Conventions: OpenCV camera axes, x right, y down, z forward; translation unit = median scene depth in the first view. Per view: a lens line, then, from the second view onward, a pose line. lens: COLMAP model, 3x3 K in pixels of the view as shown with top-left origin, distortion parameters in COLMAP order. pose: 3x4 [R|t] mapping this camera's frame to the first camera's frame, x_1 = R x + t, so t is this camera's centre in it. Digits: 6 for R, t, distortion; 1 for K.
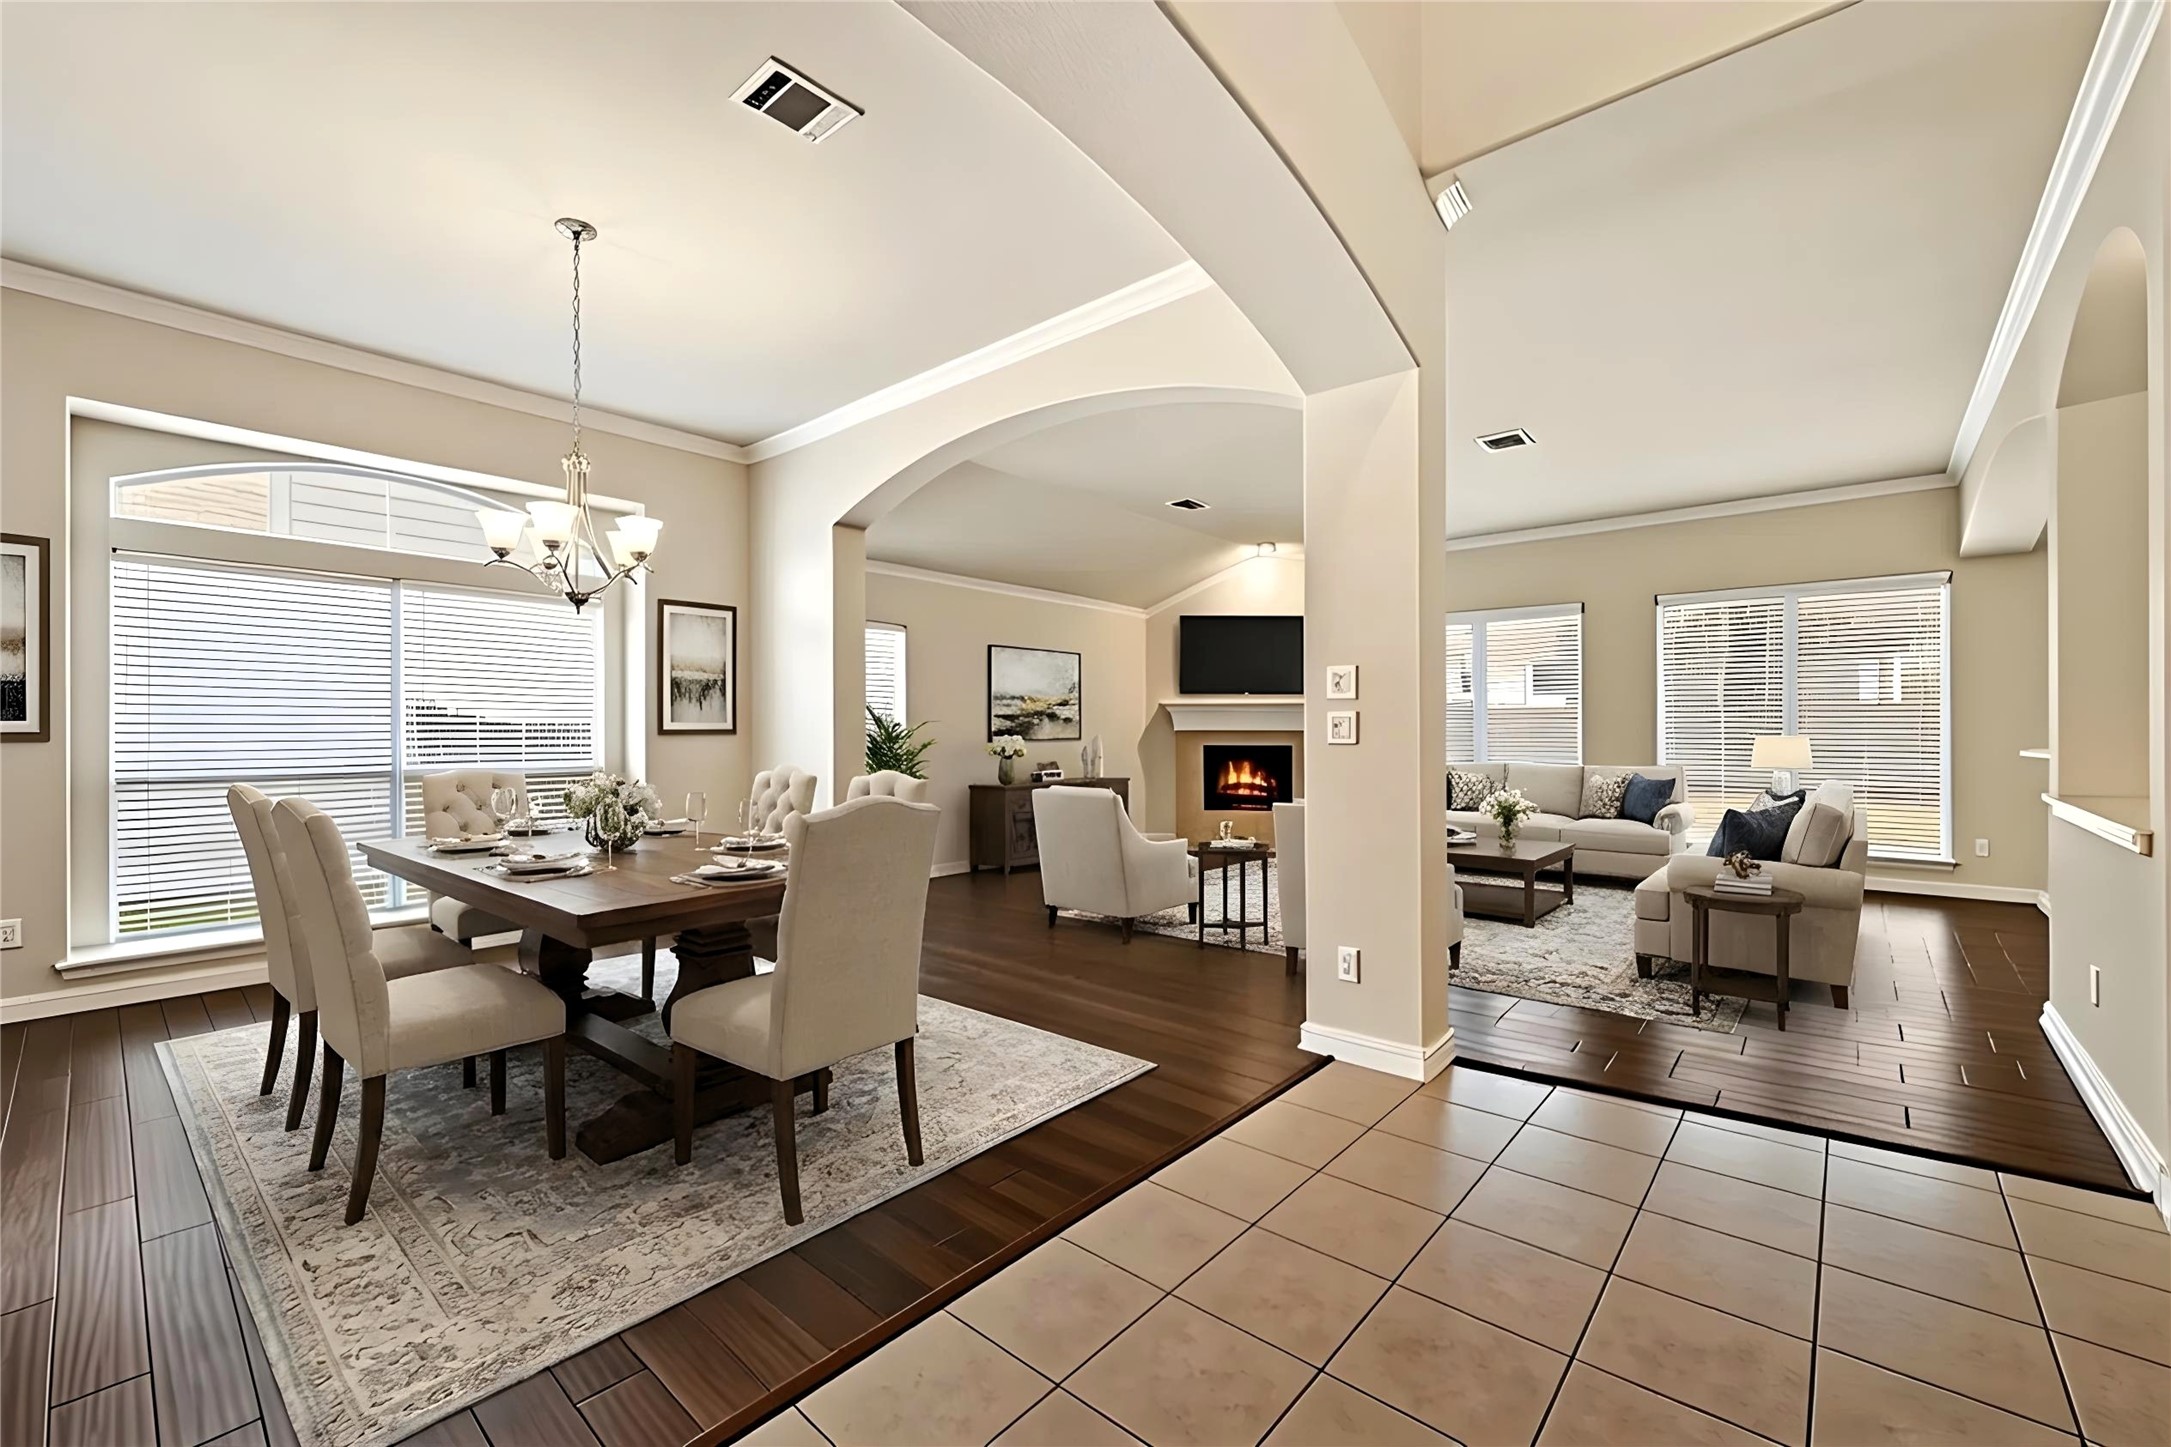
lens RADIAL K [[895.1, 0, 1082.3], [0, 895.1, 731.9], [0, 0, 1]] dist [-0.000655, -0.000262]
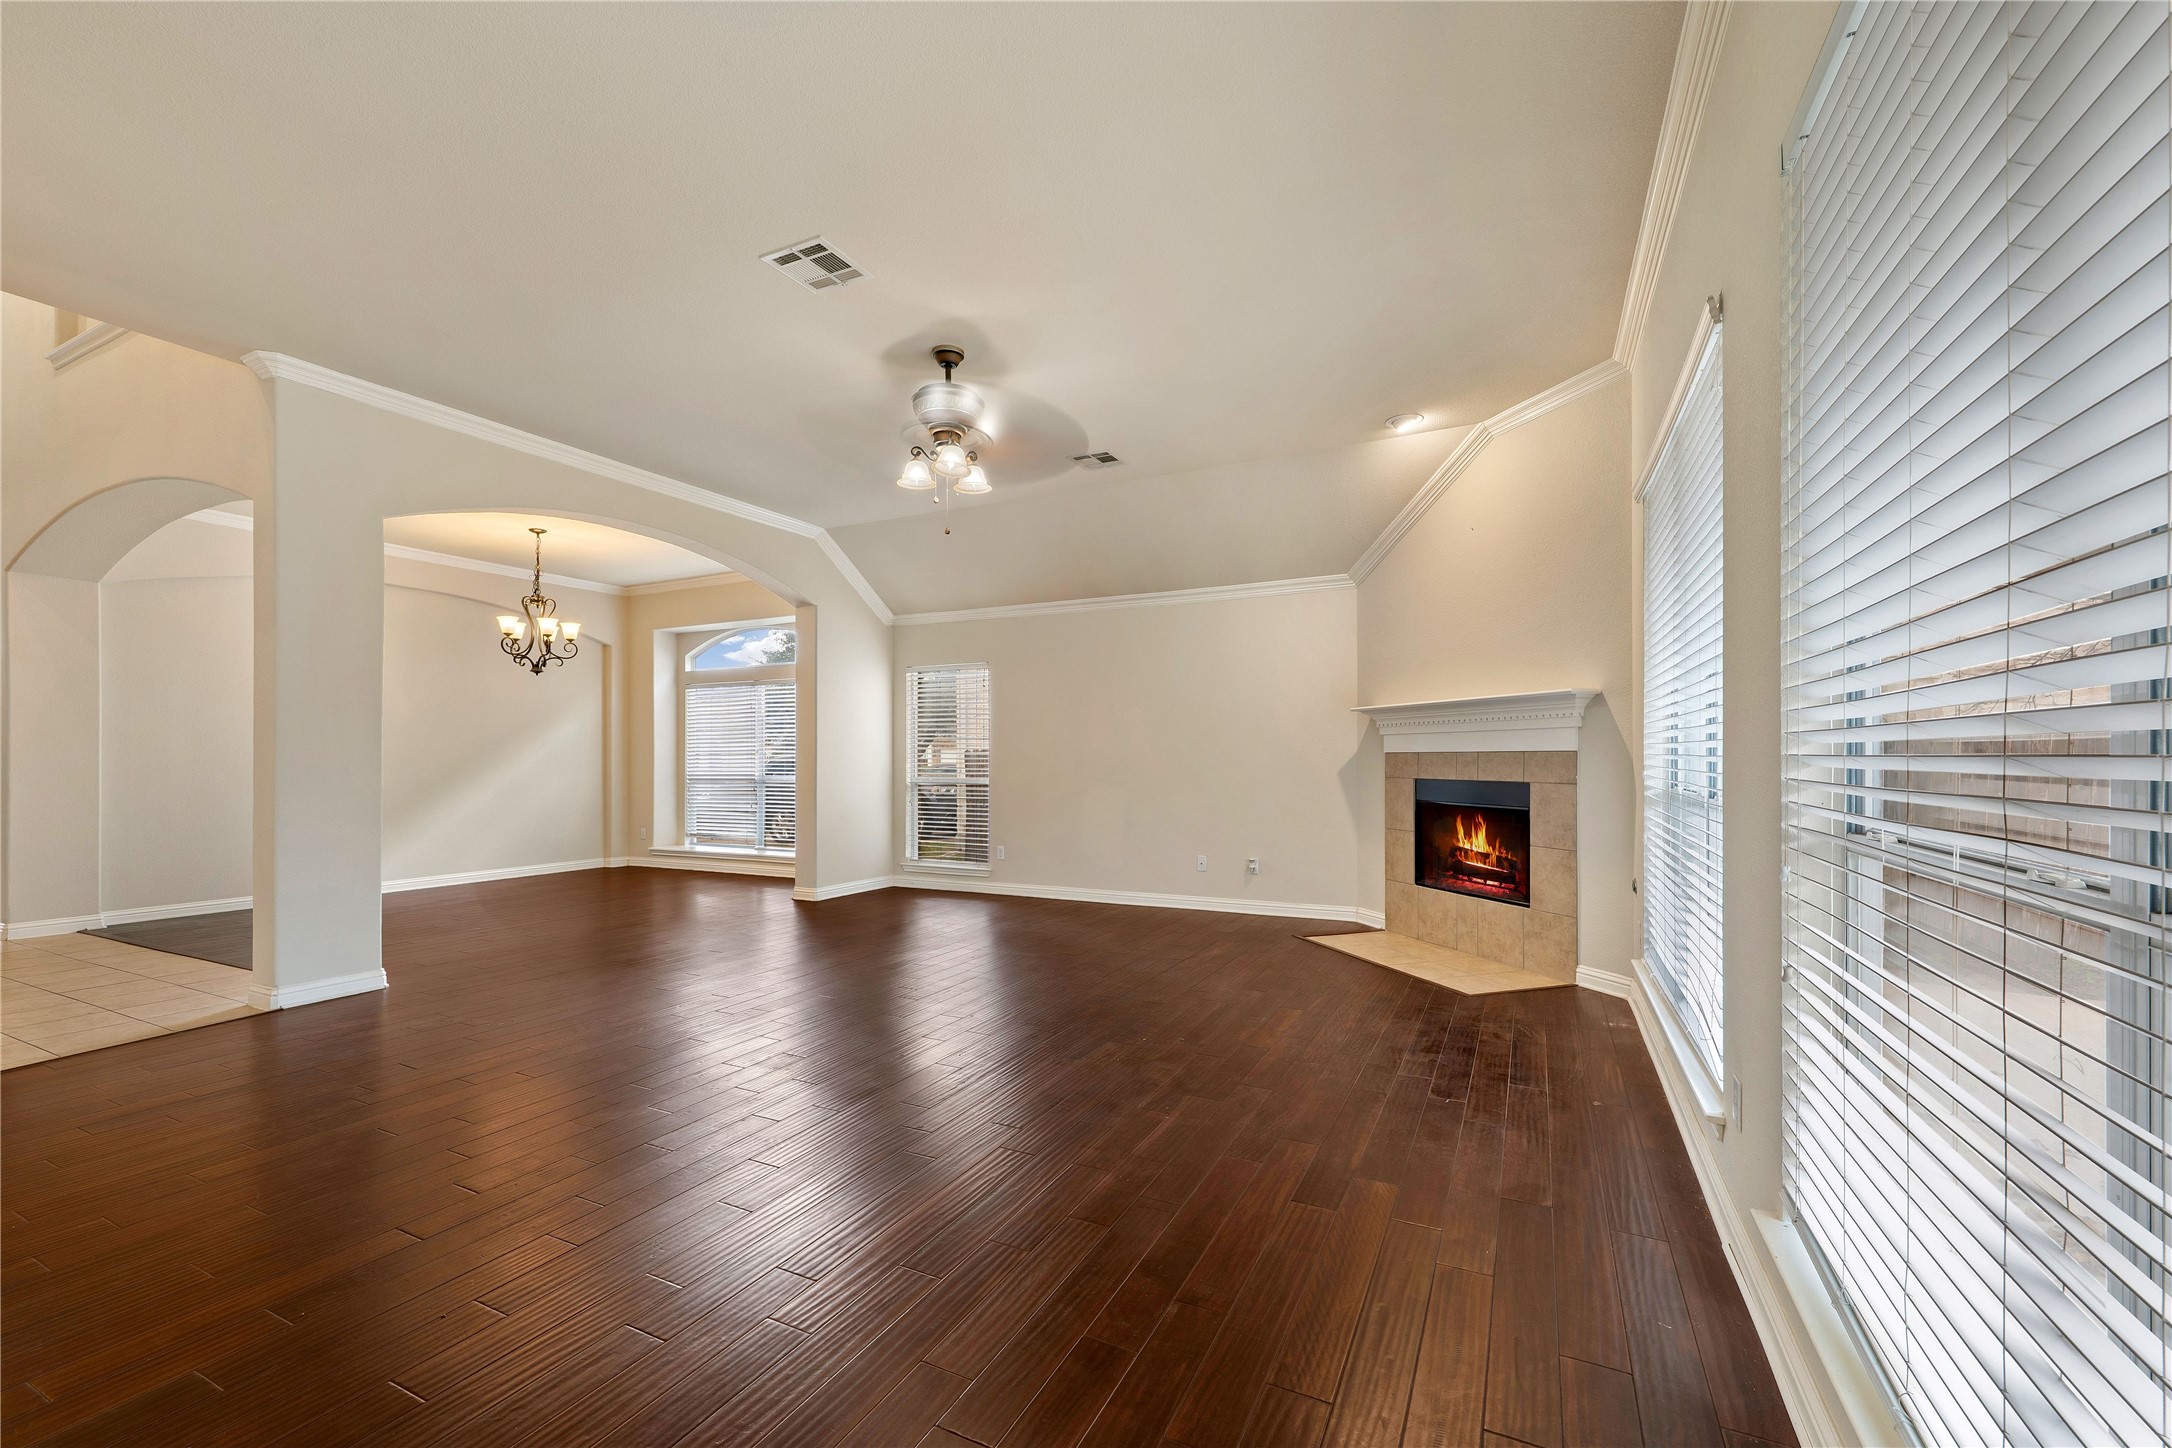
lens RADIAL K [[871.0, 0, 1093.0], [0, 871.0, 754.3], [0, 0, 1]] dist [-0.000907, -0.000089]
pose [[0.250853, -0.000401, -0.968025, 1.013040], [0.005144, 0.999986, 0.000918, -0.005734], [0.968012, -0.005210, 0.250852, 0.988868]]
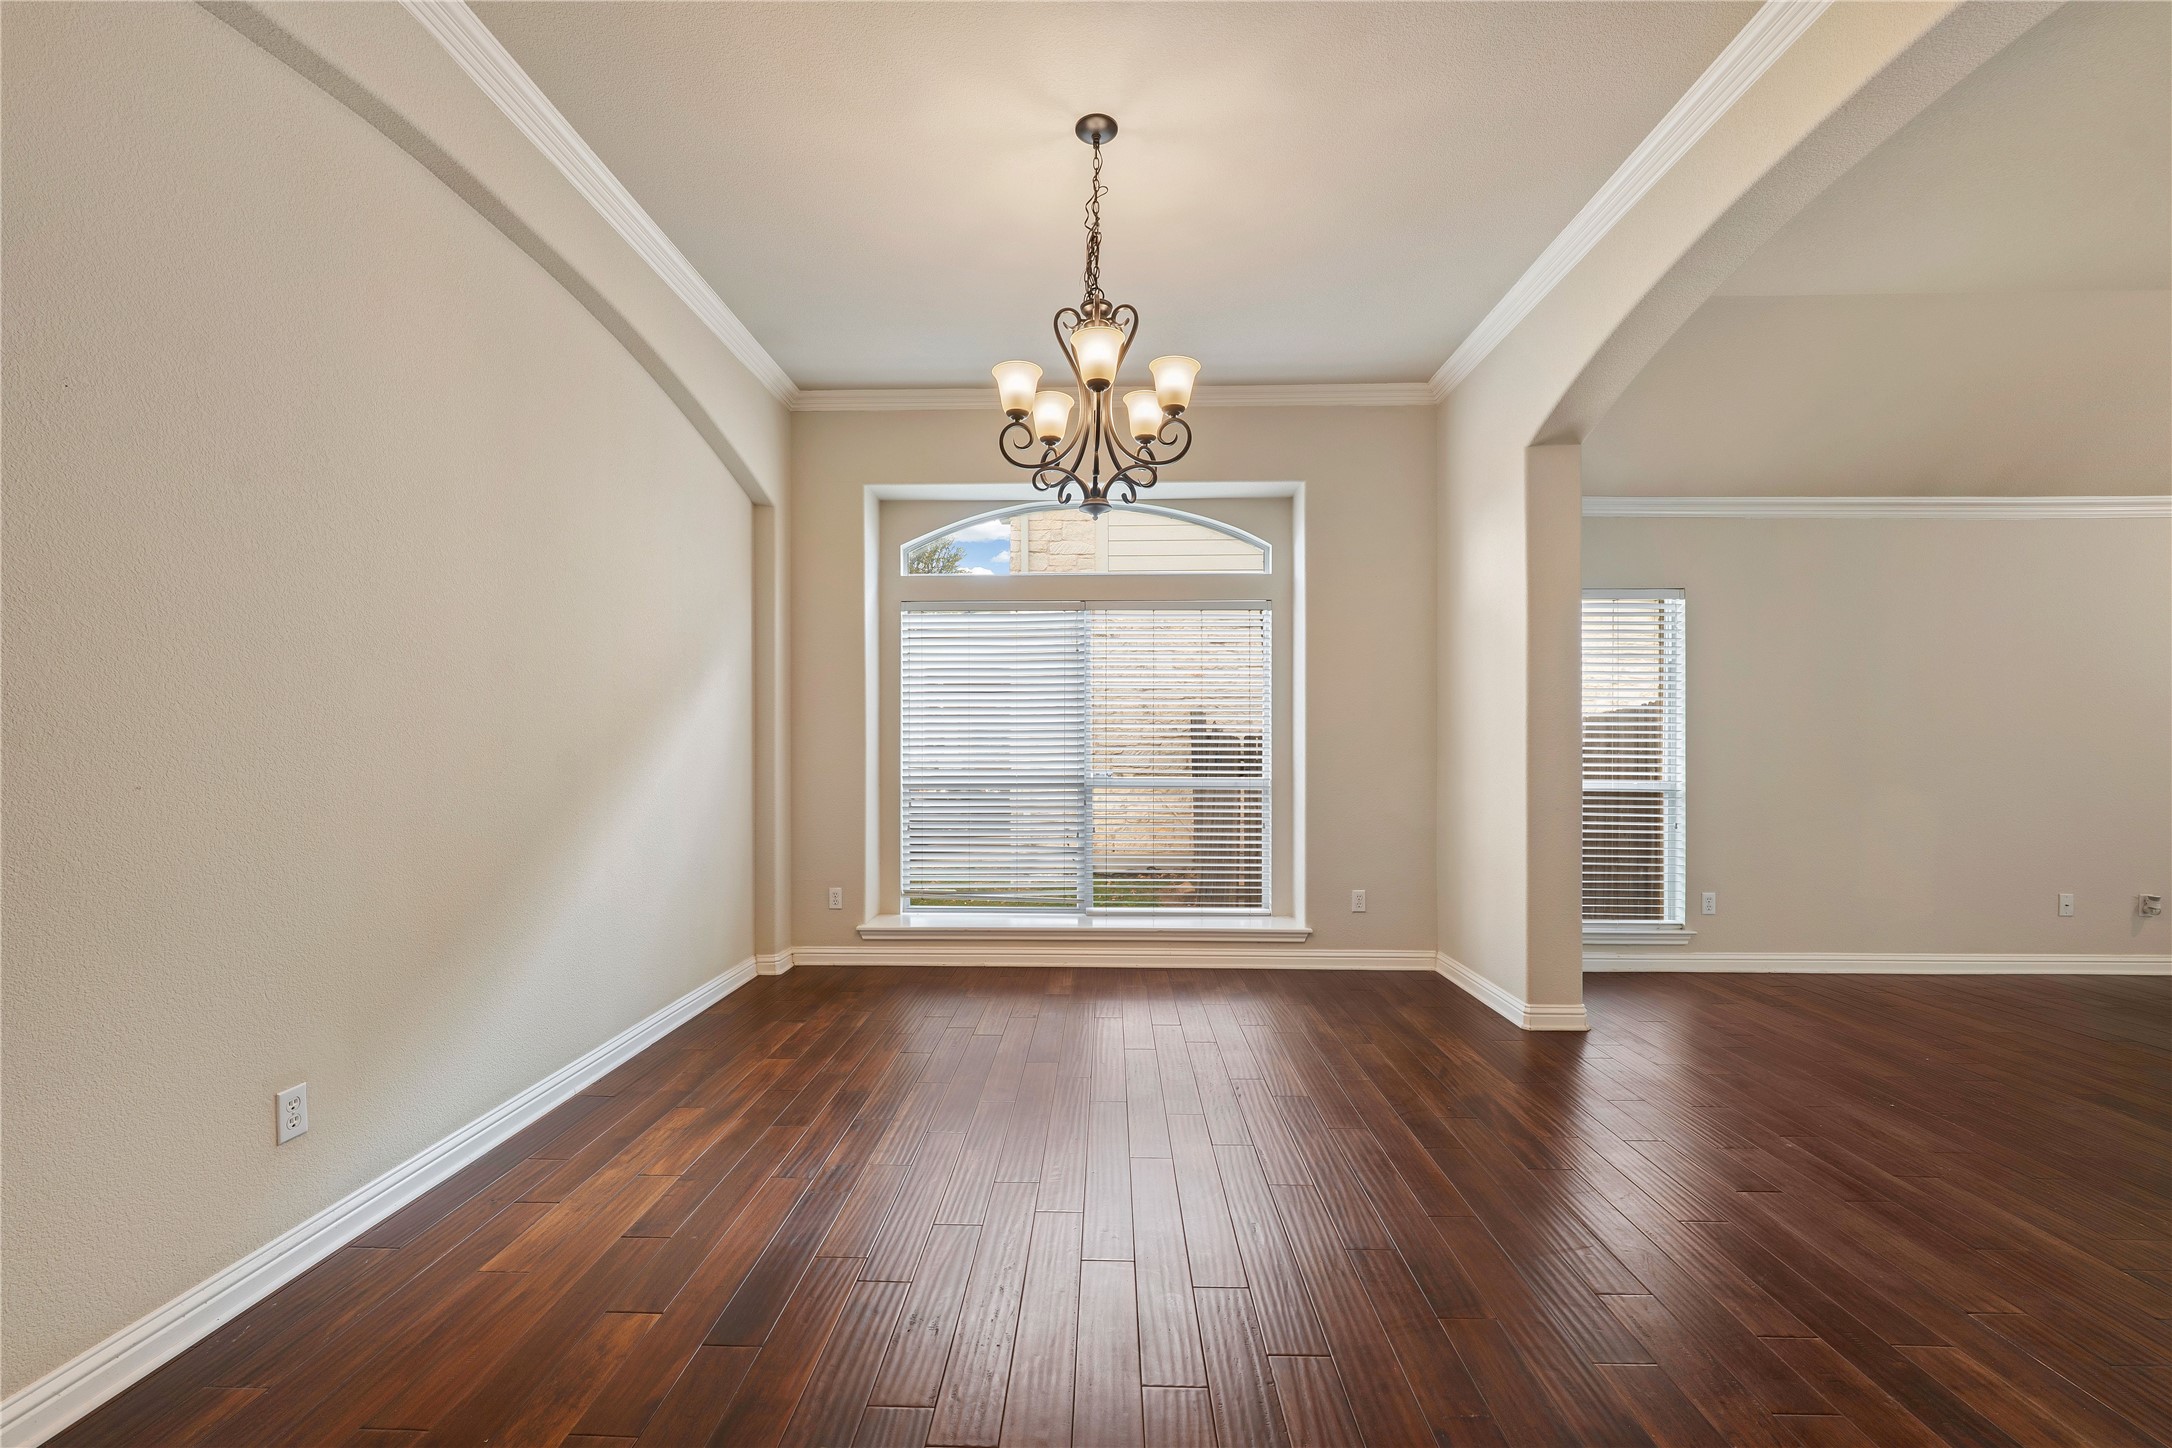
lens RADIAL K [[895.5, 0, 1082.8], [0, 895.5, 732.4], [0, 0, 1]] dist [-0.000655, -0.000262]
pose [[0.635487, -0.012903, -0.772003, 0.030311], [-0.001367, 0.999840, -0.017836, 0.003002], [0.772110, 0.012390, 0.635368, 0.261946]]
